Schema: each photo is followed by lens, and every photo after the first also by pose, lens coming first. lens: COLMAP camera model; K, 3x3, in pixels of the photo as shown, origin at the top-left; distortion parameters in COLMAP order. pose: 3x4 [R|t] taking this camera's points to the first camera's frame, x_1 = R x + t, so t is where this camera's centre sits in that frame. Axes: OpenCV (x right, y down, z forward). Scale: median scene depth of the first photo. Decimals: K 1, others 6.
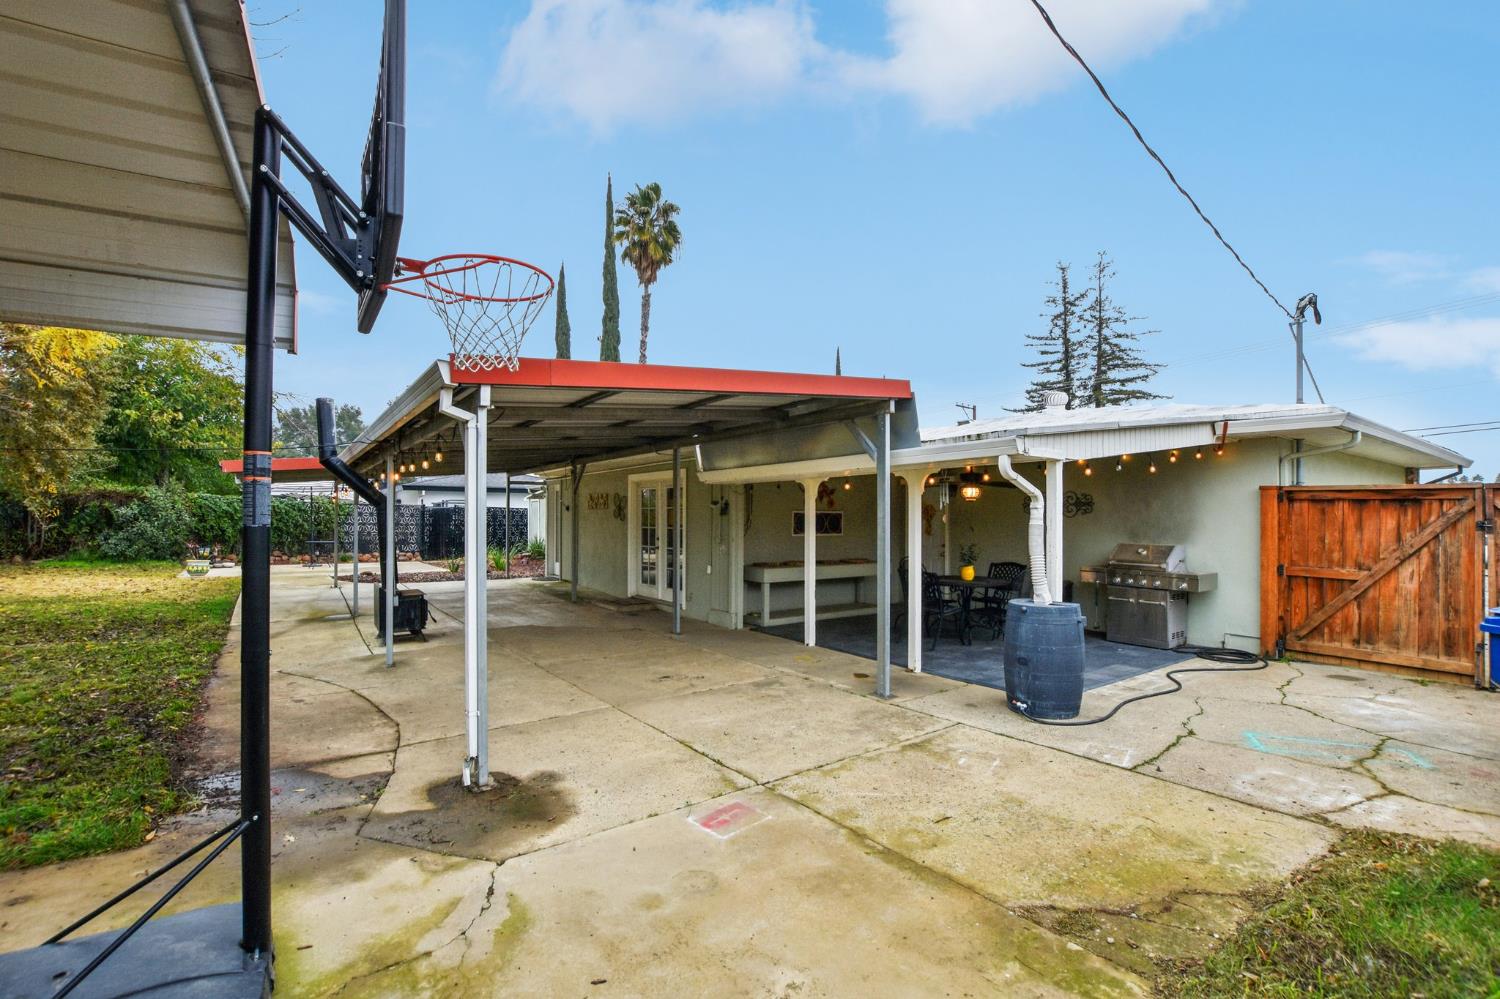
lens RADIAL K [[673.2, 0, 749.7], [0, 673.2, 511.9], [0, 0, 1]] dist [-0.025723, 0.001106]
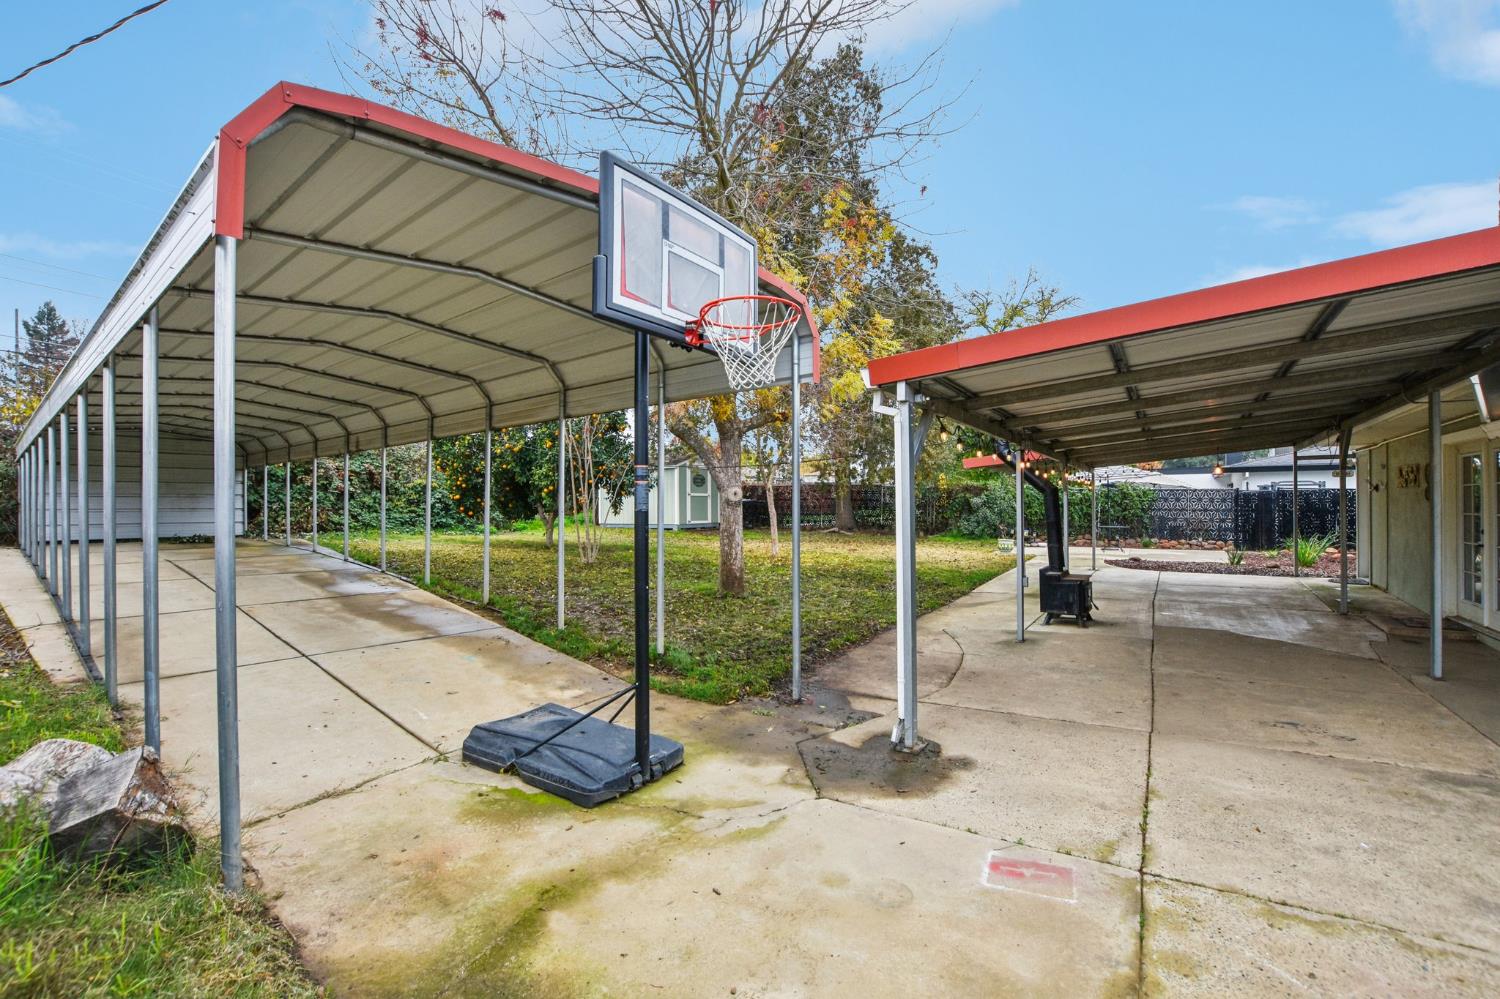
lens RADIAL K [[673.2, 0, 762.2], [0, 673.2, 506.8], [0, 0, 1]] dist [-0.025723, 0.001106]
pose [[0.365784, -0.006729, -0.930675, 0.539064], [0.019257, 0.999815, 0.000340, 0.007616], [0.930501, -0.018047, 0.365846, 0.375172]]
